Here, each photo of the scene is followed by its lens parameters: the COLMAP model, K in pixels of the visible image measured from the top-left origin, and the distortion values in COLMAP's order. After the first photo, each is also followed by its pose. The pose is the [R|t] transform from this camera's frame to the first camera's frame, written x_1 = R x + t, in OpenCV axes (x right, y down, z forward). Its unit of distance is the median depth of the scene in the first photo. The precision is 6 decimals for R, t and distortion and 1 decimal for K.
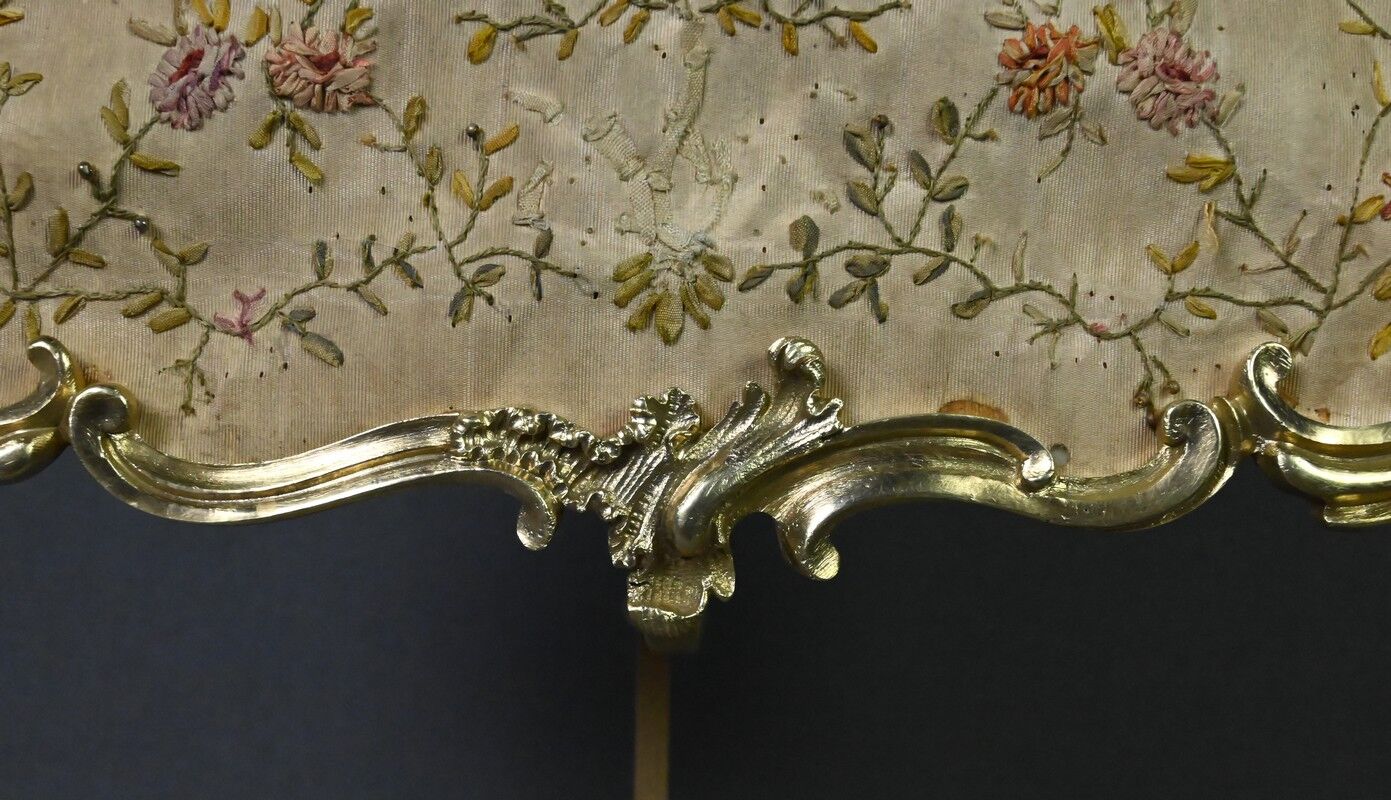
lens RADIAL K [[2234.5, 0, 691.8], [0, 2234.5, 520.3], [0, 0, 1]] dist [-0.005989, 0.063769]
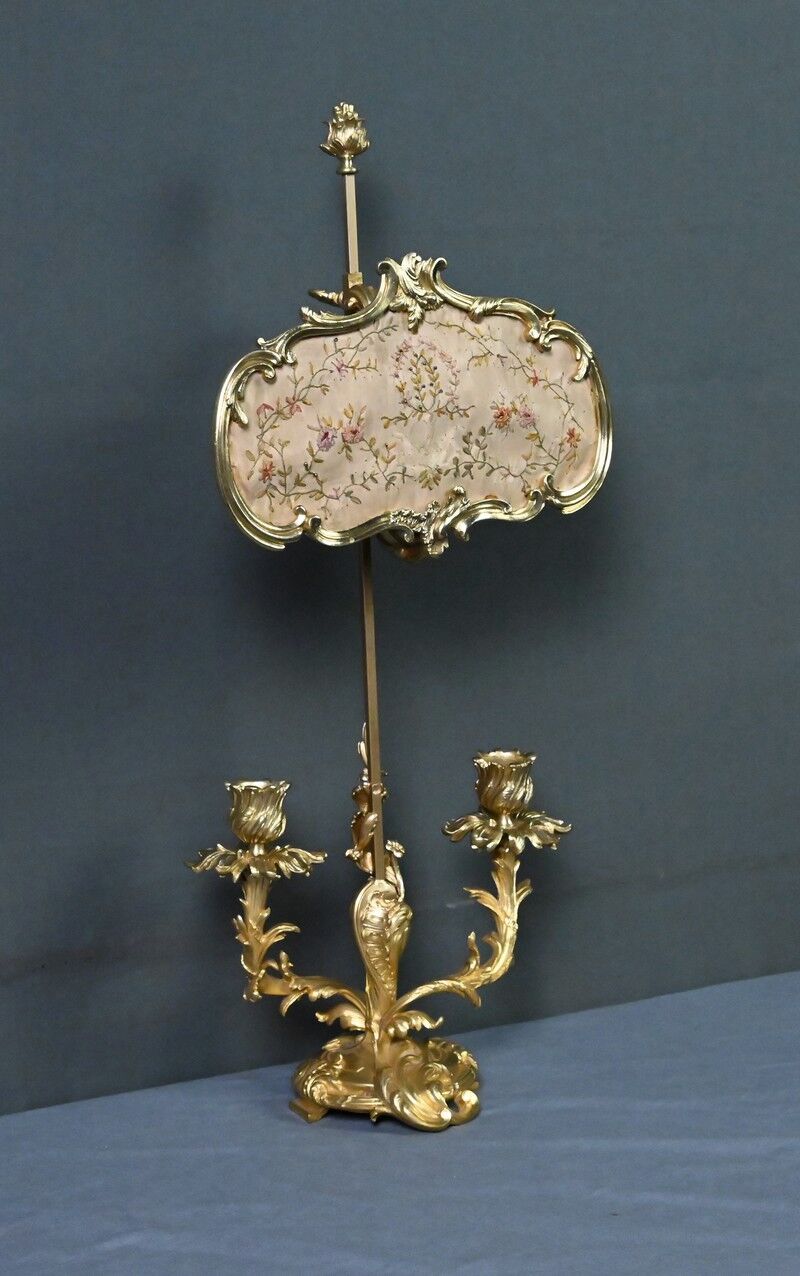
lens RADIAL K [[2256.7, 0, 400.0], [0, 2256.7, 638.0], [0, 0, 1]] dist [0.002360, -0.003208]
pose [[0.869401, -0.141972, 0.473272, -2.119481], [0.092876, 0.987714, 0.125679, -0.344263], [-0.485300, -0.065310, 0.871905, -2.710007]]
